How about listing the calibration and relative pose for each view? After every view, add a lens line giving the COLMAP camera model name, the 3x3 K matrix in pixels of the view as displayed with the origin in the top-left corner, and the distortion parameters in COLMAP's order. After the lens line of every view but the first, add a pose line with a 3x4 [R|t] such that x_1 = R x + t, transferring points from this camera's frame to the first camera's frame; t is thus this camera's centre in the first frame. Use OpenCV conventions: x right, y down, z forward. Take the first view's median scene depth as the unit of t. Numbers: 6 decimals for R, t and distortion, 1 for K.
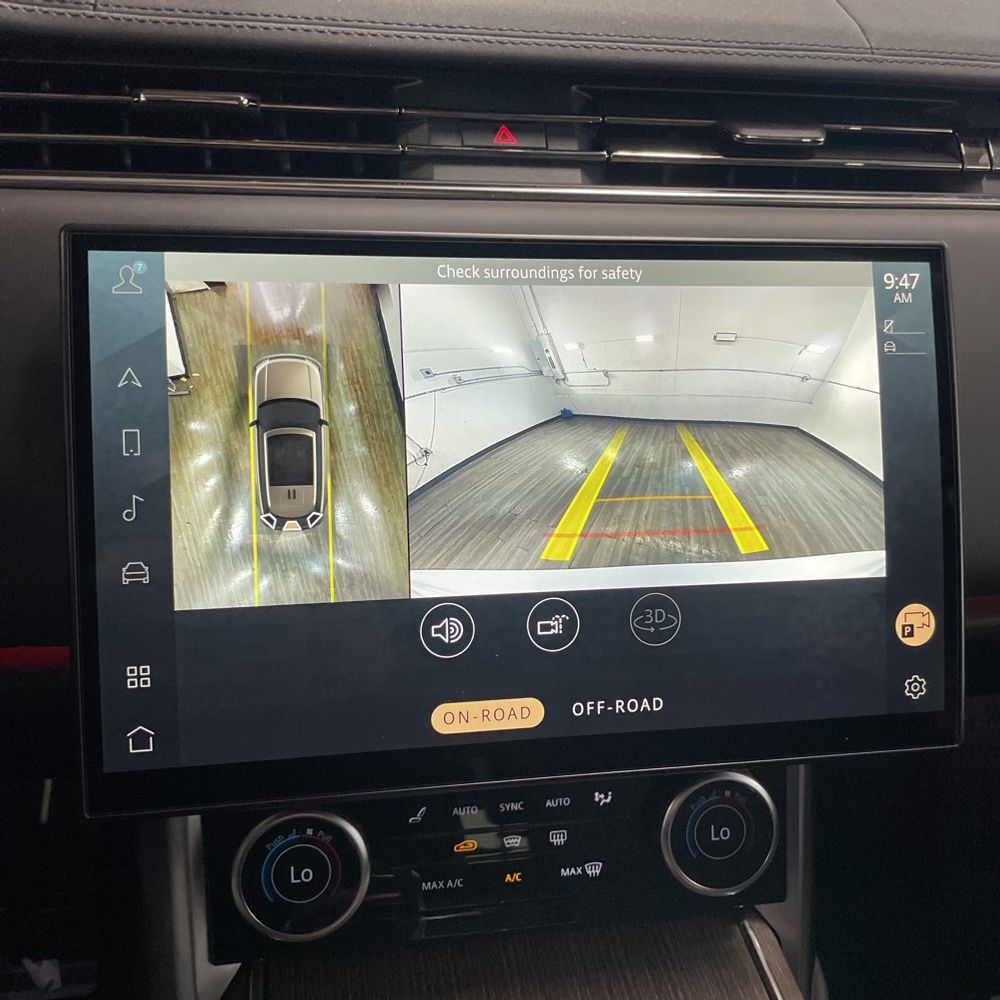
lens RADIAL K [[1031.0, 0, 530.4], [0, 1031.0, 497.2], [0, 0, 1]] dist [0.012606, 0.000000]
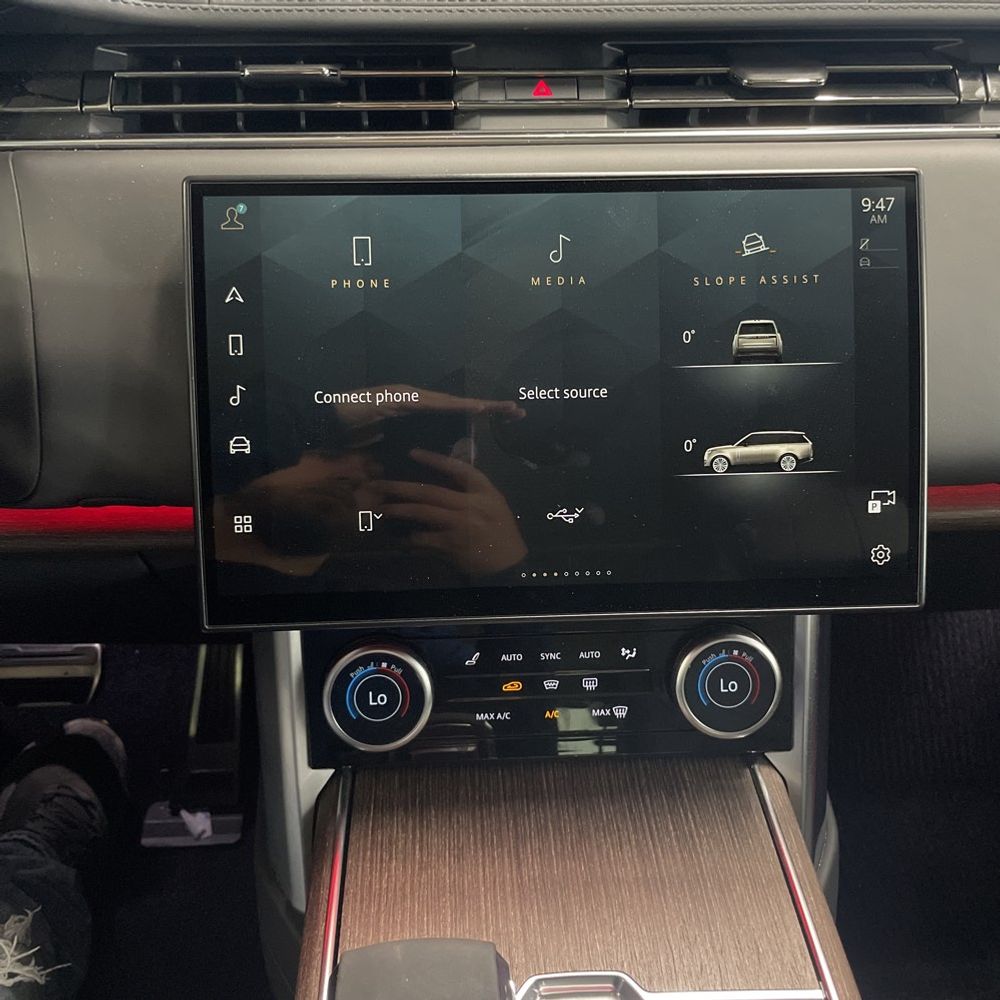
lens RADIAL K [[1031.0, 0, 531.3], [0, 1031.0, 494.0], [0, 0, 1]] dist [0.012606, 0.000000]
pose [[0.990802, 0.010952, -0.134875, 0.127345], [-0.004334, 0.998777, 0.049259, 0.054854], [0.135249, -0.048221, 0.989638, -0.196547]]
